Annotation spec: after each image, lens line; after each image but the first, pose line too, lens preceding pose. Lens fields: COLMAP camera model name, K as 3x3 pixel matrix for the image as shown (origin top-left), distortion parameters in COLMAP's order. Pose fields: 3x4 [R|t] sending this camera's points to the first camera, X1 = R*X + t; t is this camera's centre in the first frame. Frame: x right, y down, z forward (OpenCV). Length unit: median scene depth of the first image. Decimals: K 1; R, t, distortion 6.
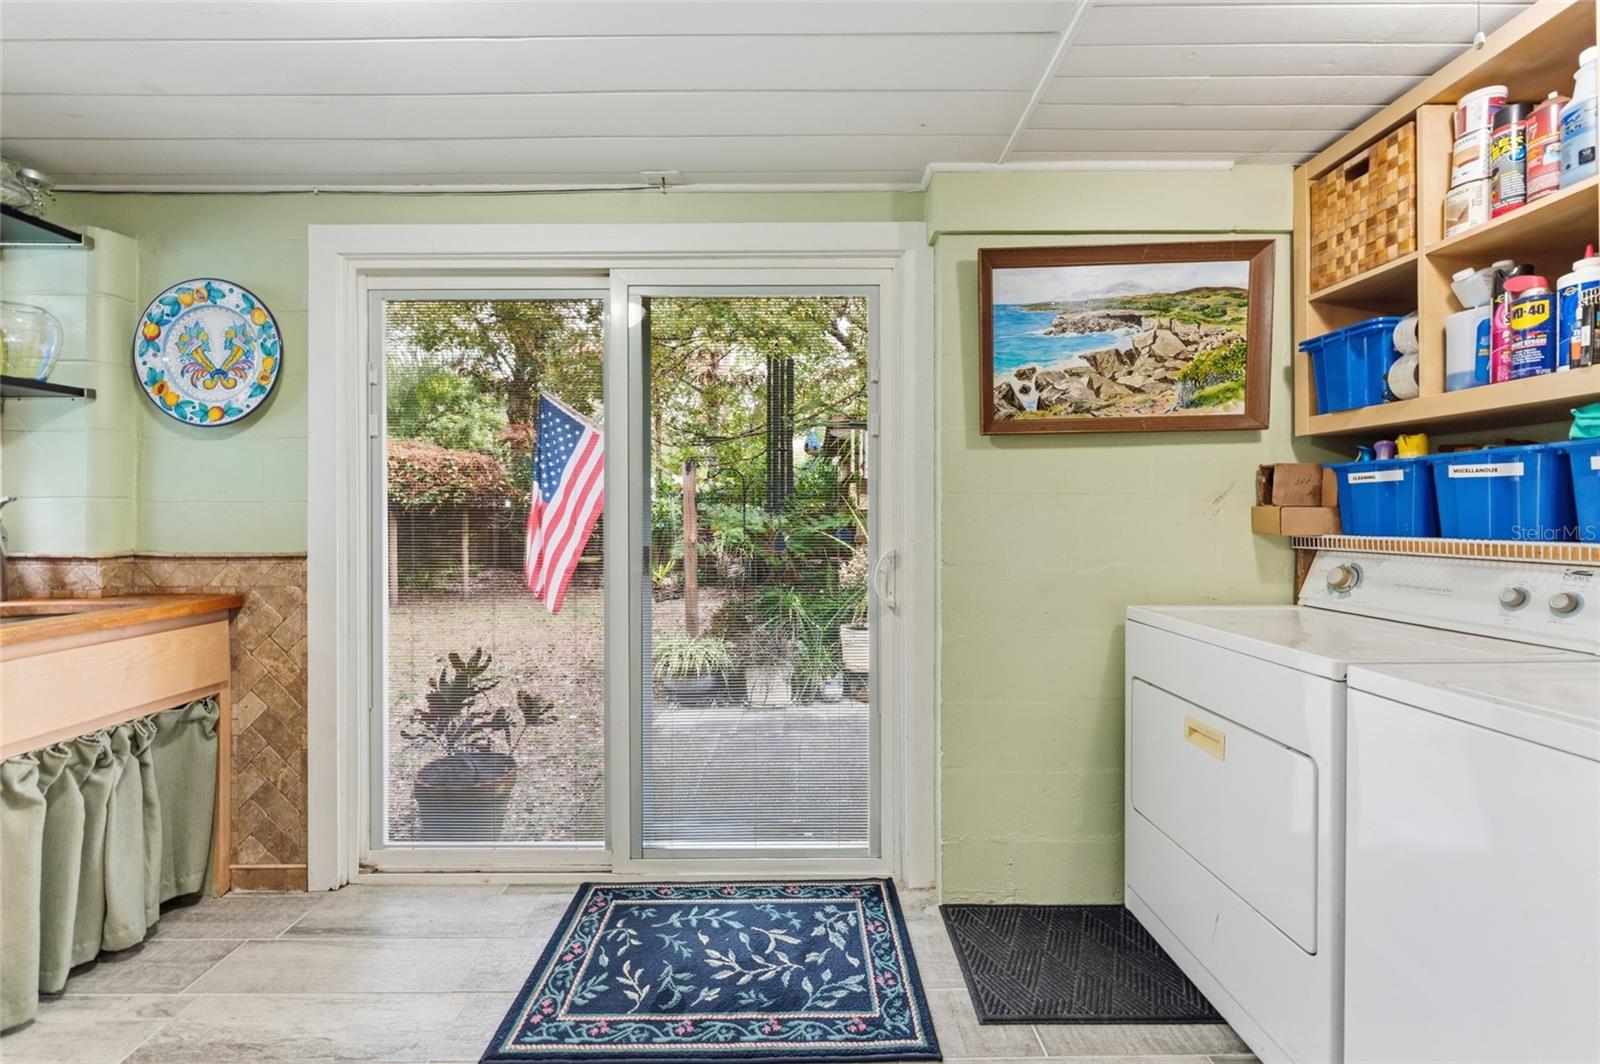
lens RADIAL K [[641.8, 0, 794.5], [0, 641.8, 516.5], [0, 0, 1]] dist [0.000800, 0.000028]
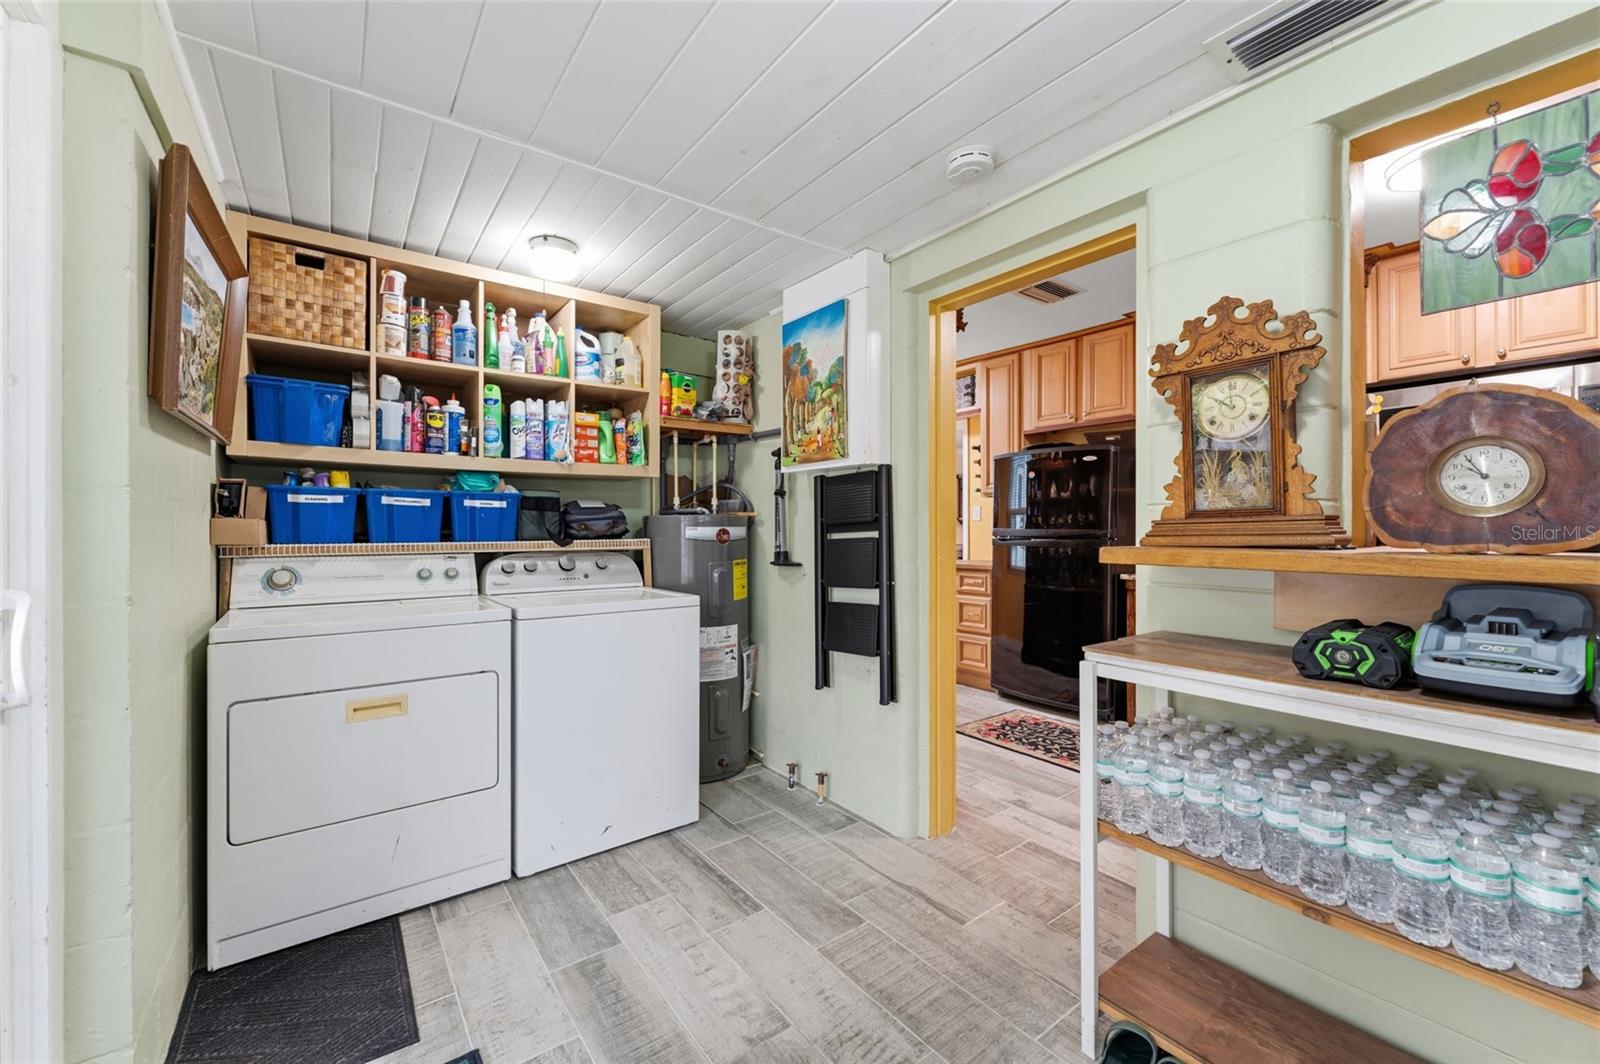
lens RADIAL K [[631.6, 0, 800.0], [0, 631.6, 532.0], [0, 0, 1]] dist [-0.000653, -0.000096]
pose [[-0.596018, 0.000545, 0.802971, -0.842296], [-0.000586, 0.999999, -0.001113, 0.009688], [-0.802971, -0.001134, -0.596017, 1.106294]]
